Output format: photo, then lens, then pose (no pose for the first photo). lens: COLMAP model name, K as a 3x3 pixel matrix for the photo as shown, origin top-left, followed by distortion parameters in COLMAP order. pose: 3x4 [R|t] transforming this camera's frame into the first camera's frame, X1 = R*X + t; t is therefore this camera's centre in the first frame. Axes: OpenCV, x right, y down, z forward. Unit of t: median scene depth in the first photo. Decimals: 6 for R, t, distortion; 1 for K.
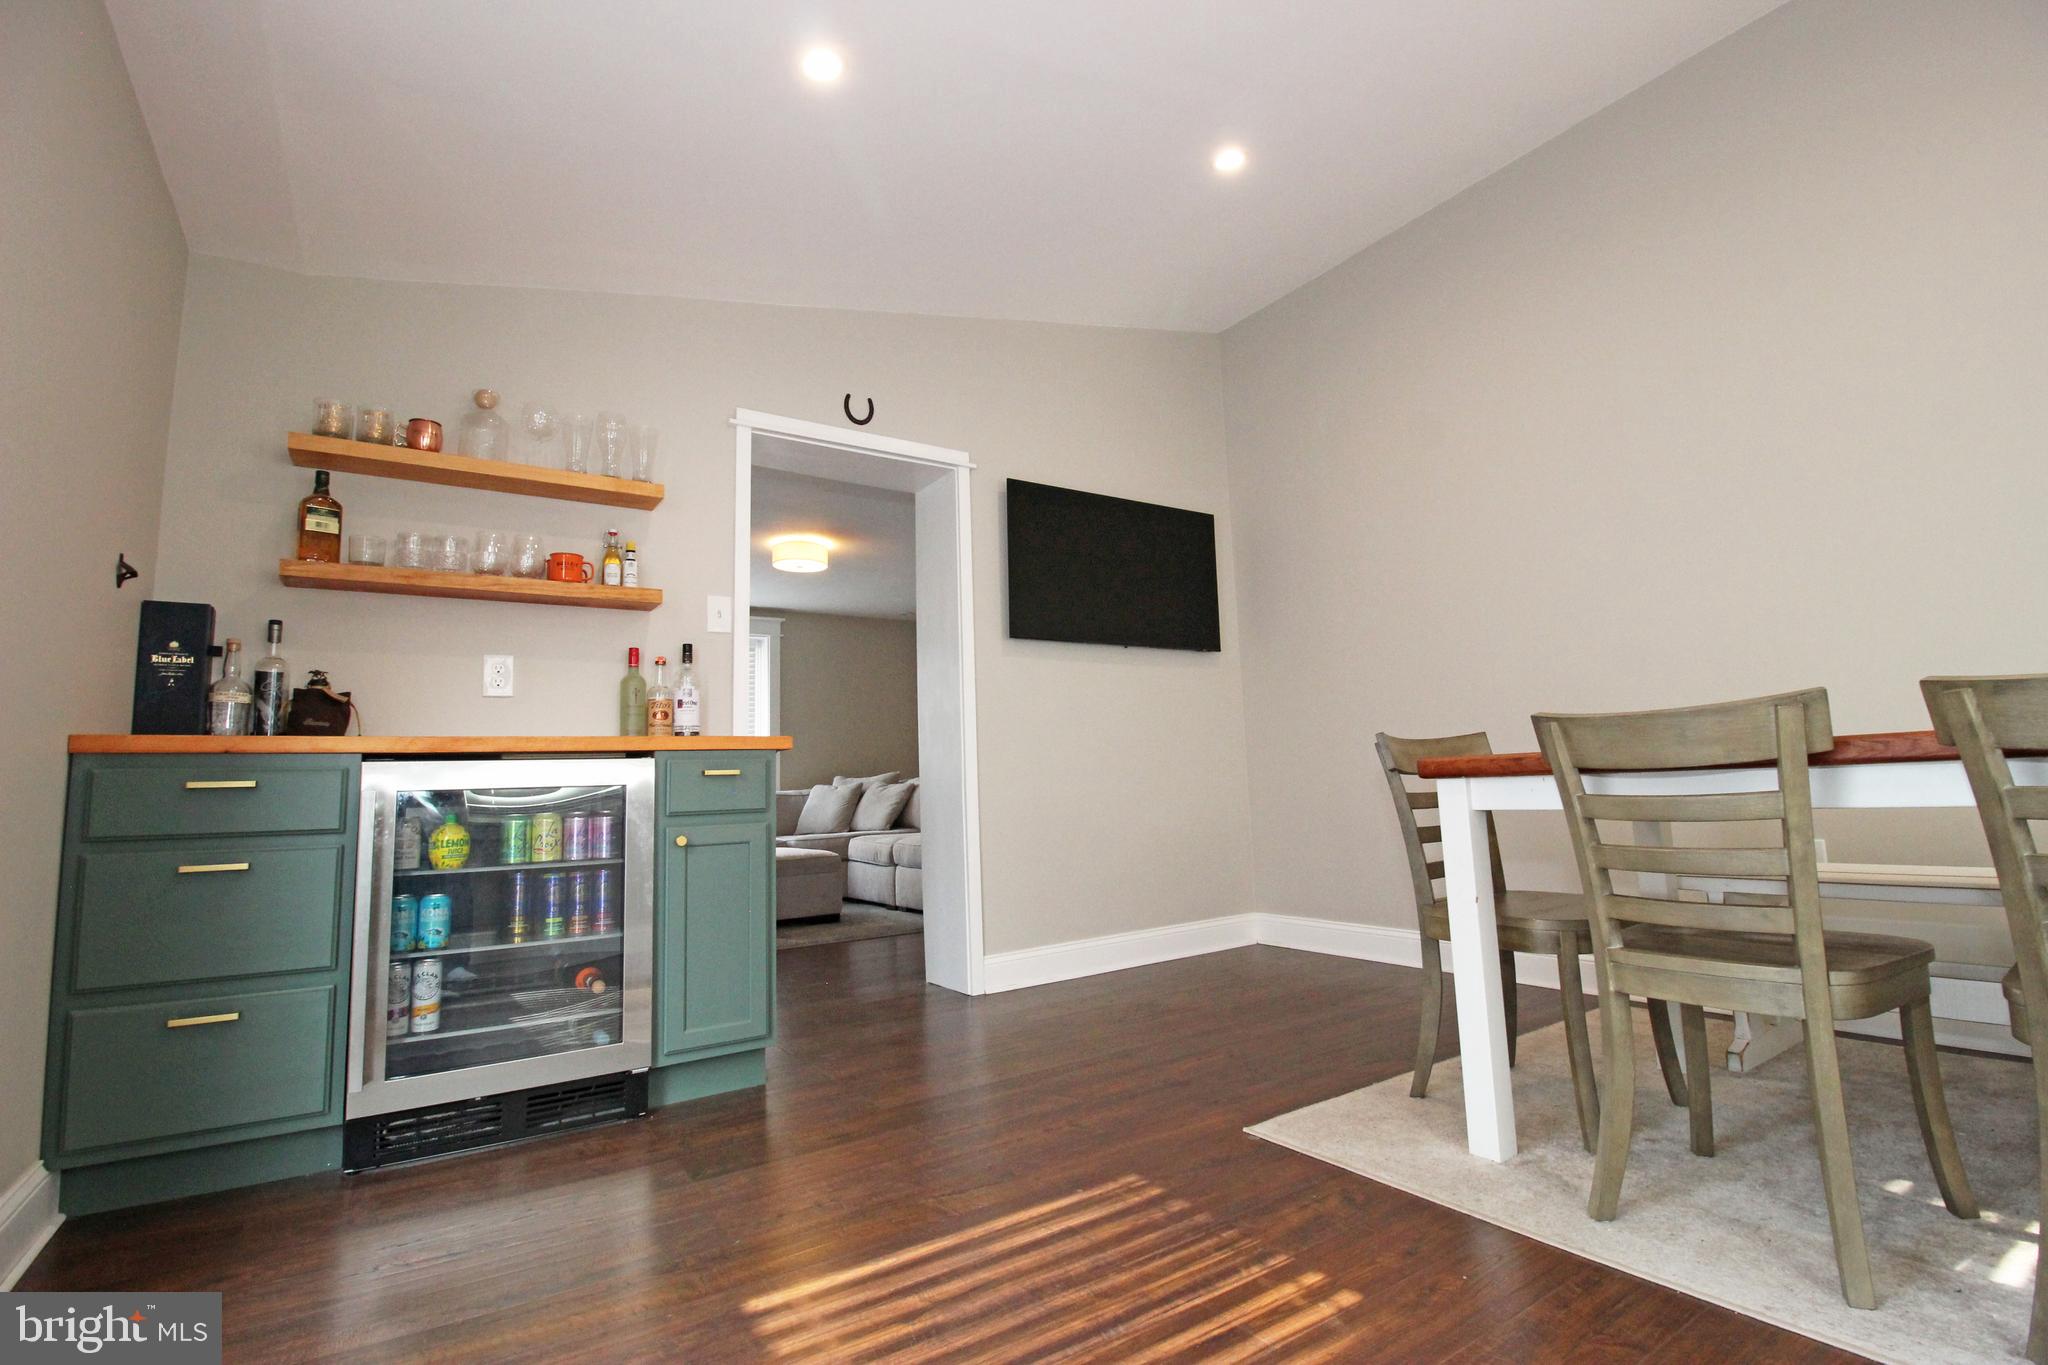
lens RADIAL K [[947.9, 0, 1058.9], [0, 947.9, 671.6], [0, 0, 1]] dist [-0.001414, -0.012359]
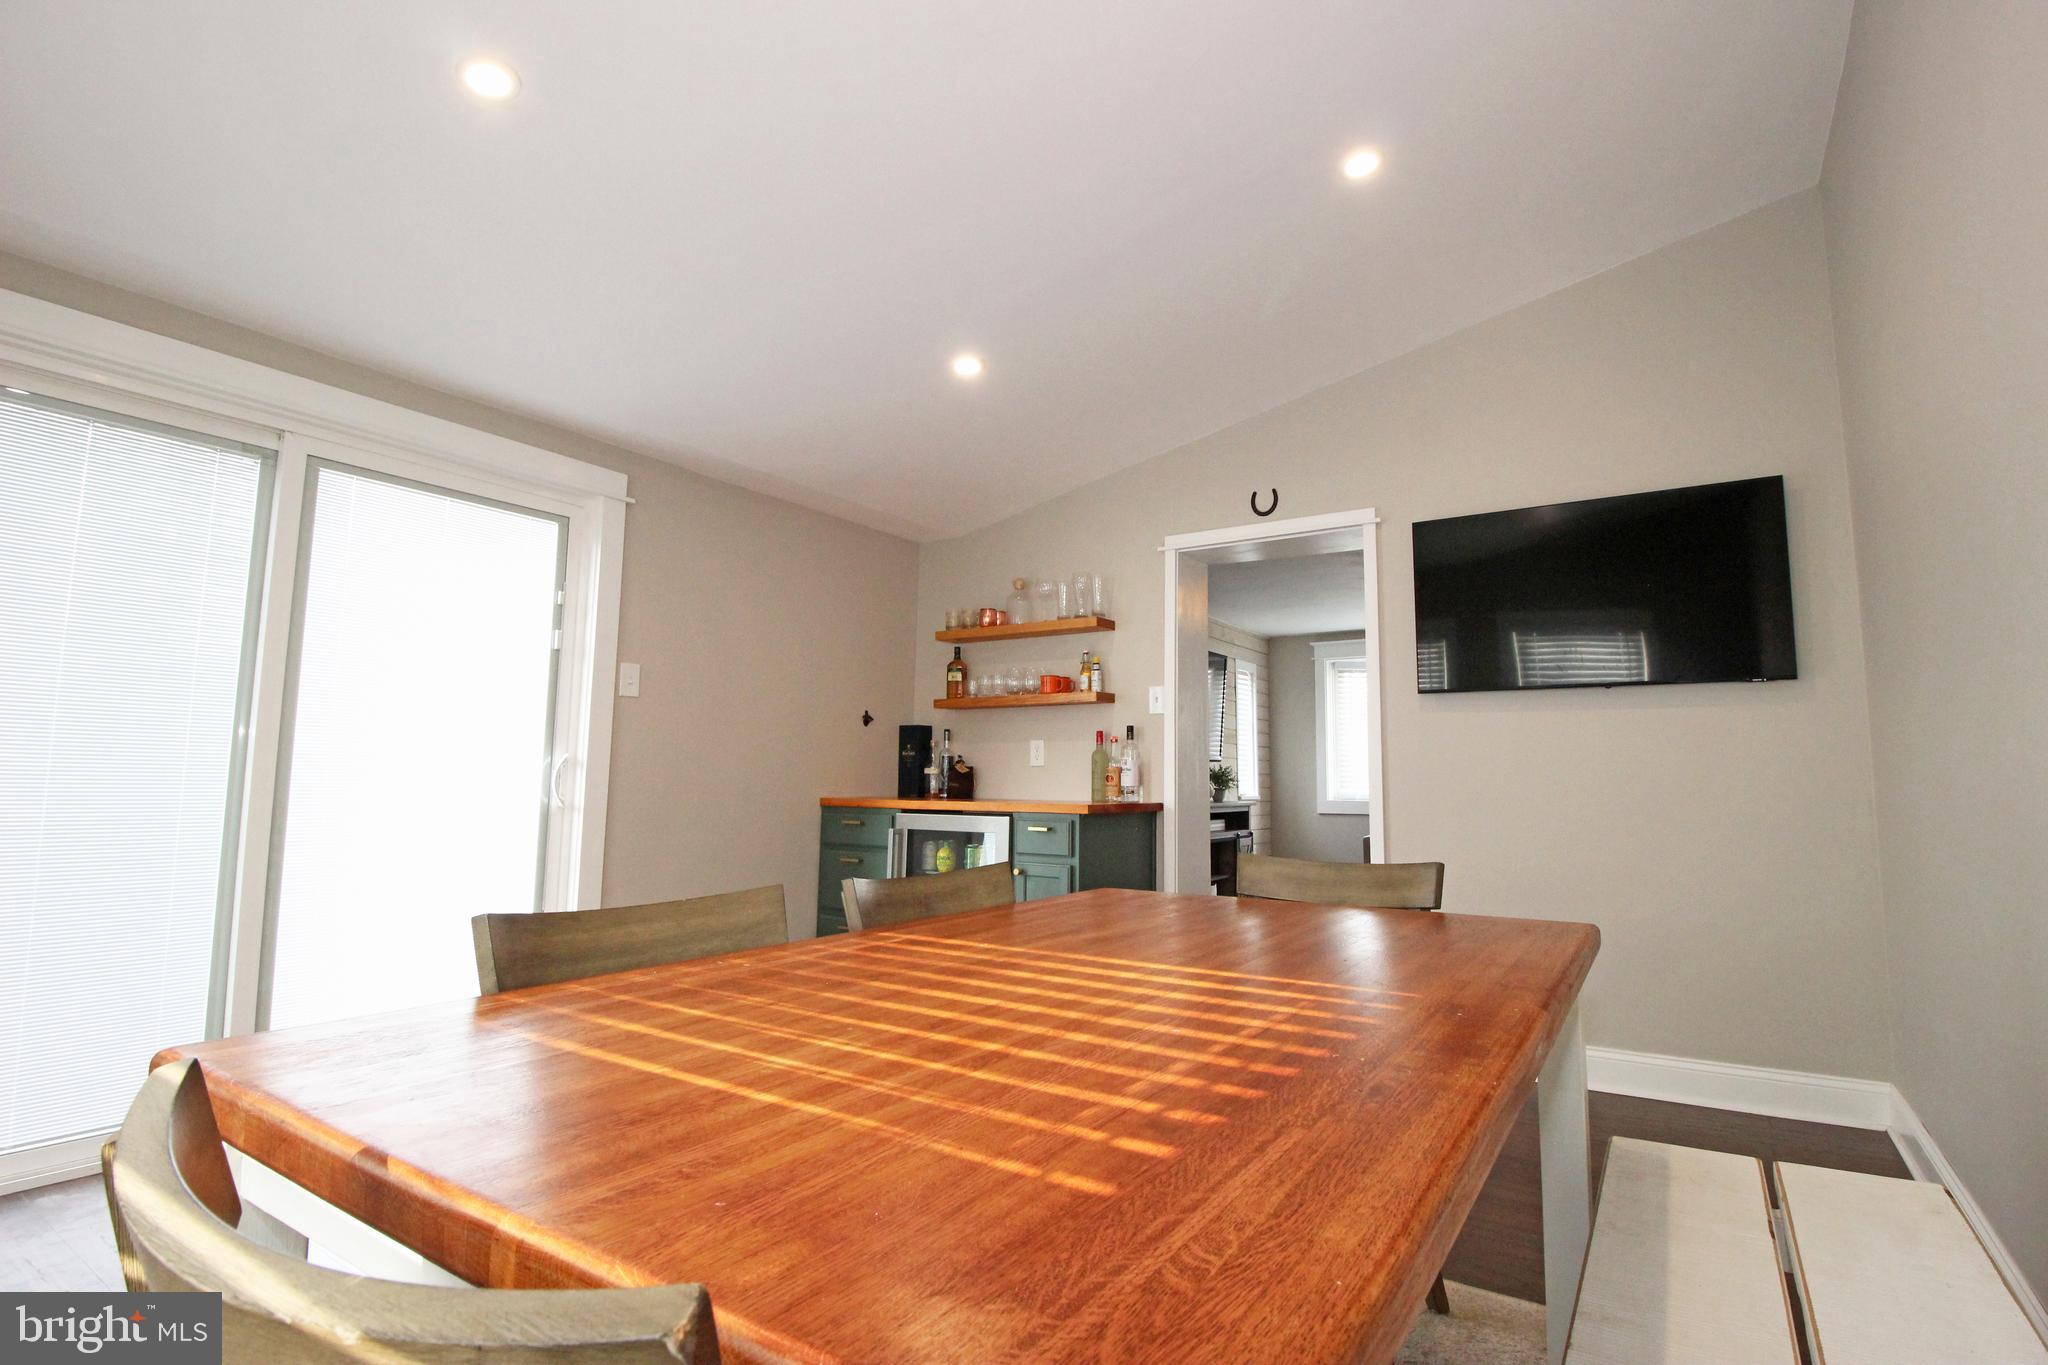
lens RADIAL K [[950.1, 0, 1039.0], [0, 950.1, 676.2], [0, 0, 1]] dist [-0.002095, -0.010155]
pose [[0.374393, -0.061055, -0.925258, 0.919859], [0.088393, 0.995636, -0.029932, -0.078249], [0.923047, -0.070580, 0.378156, 0.399838]]
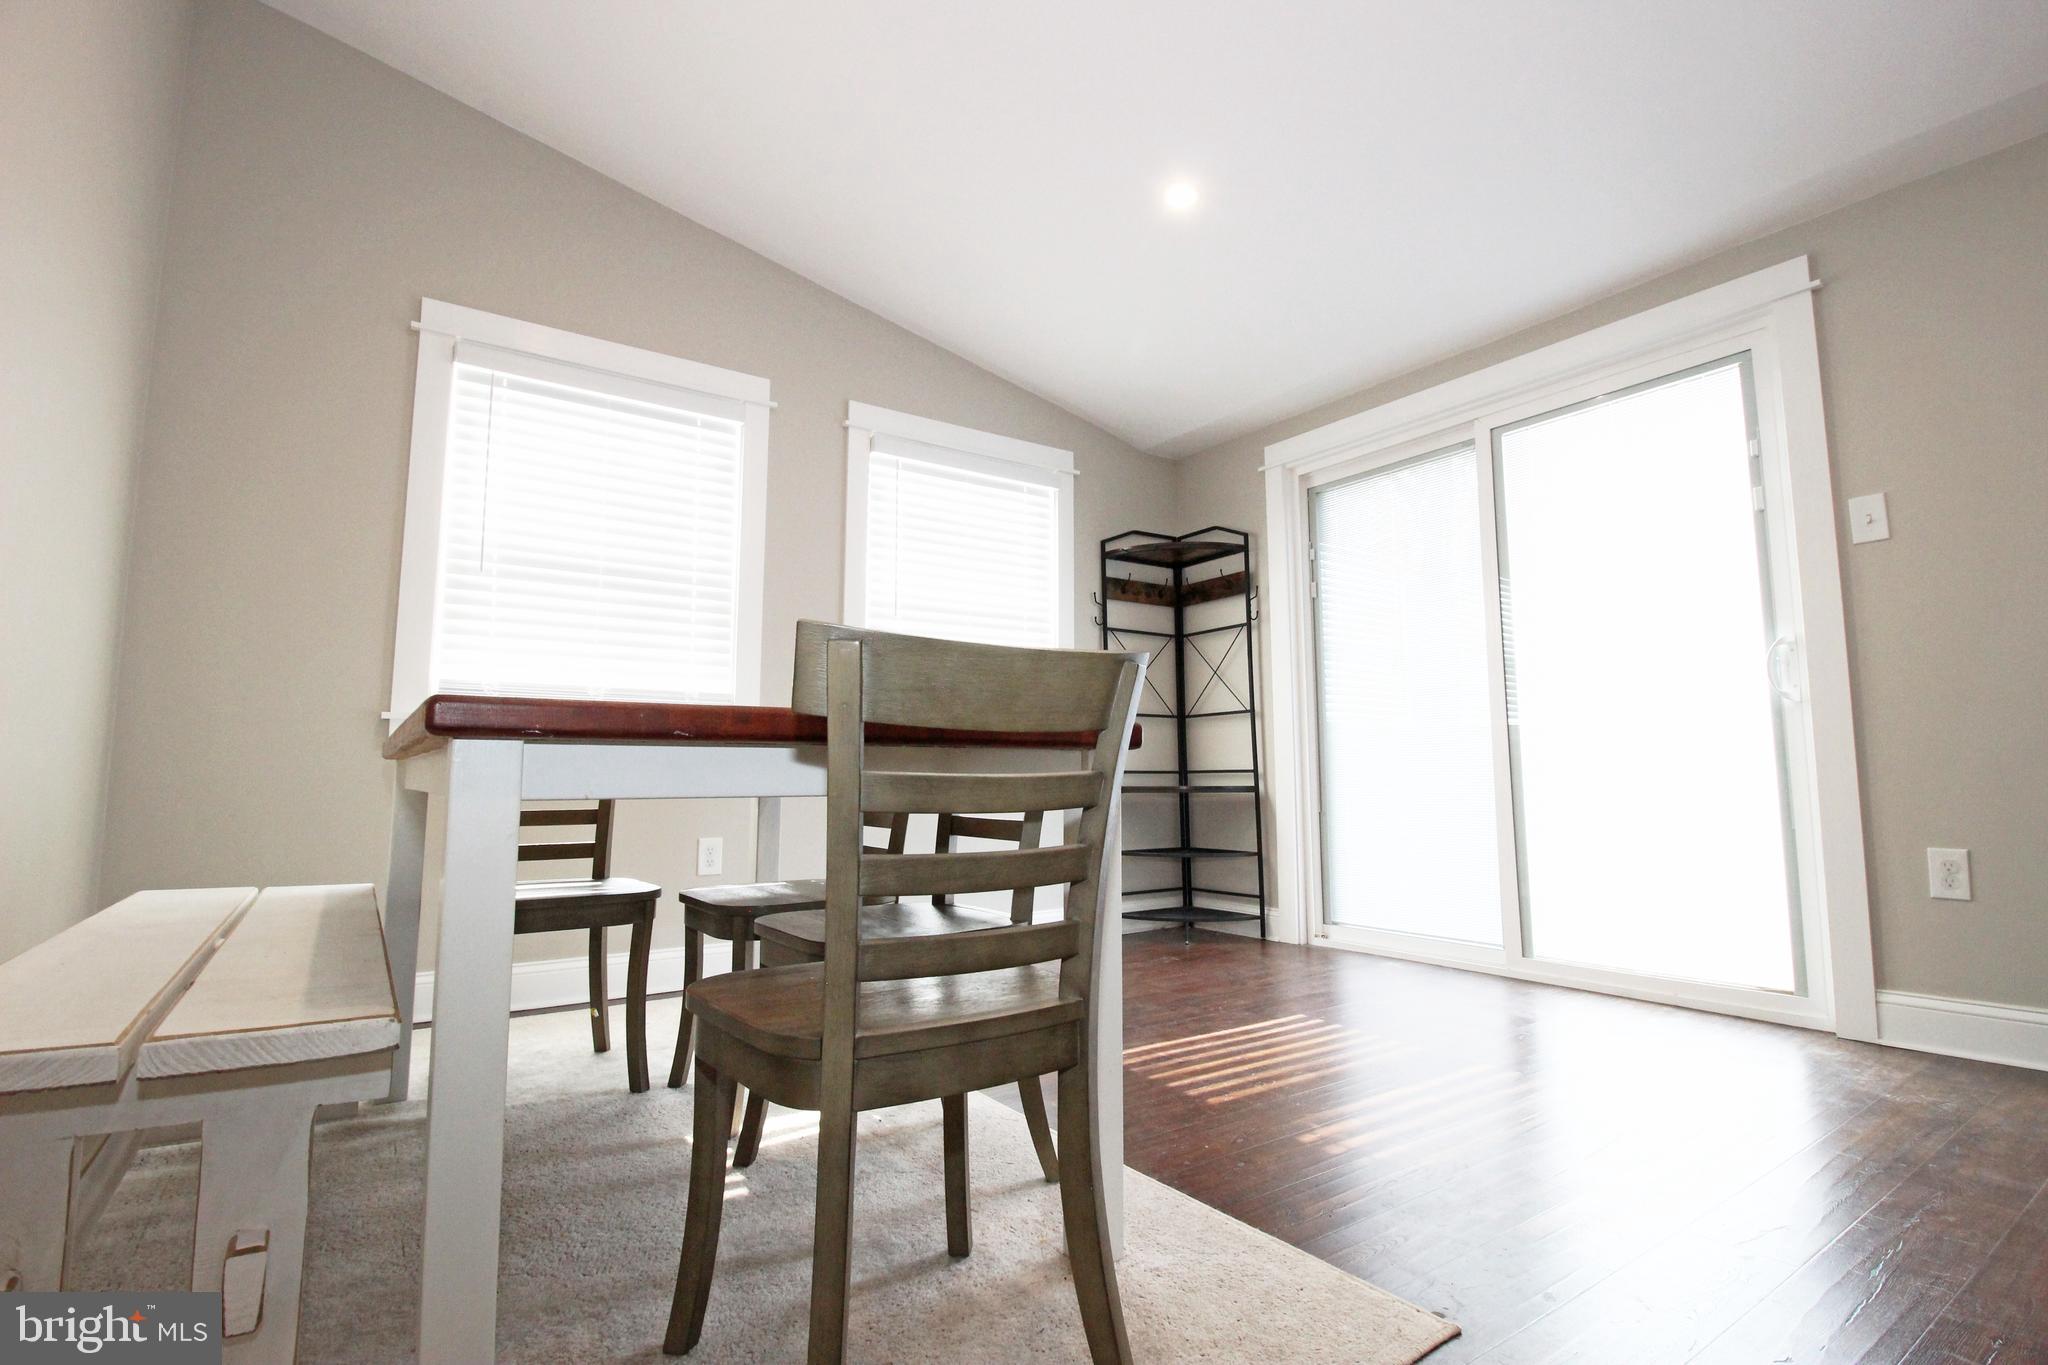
lens RADIAL K [[950.1, 0, 1040.3], [0, 950.1, 675.2], [0, 0, 1]] dist [-0.002095, -0.010155]
pose [[-0.999320, 0.035837, -0.008719, 0.325926], [0.036878, 0.974621, -0.220803, 0.155444], [0.000585, -0.220974, -0.975279, 1.219811]]
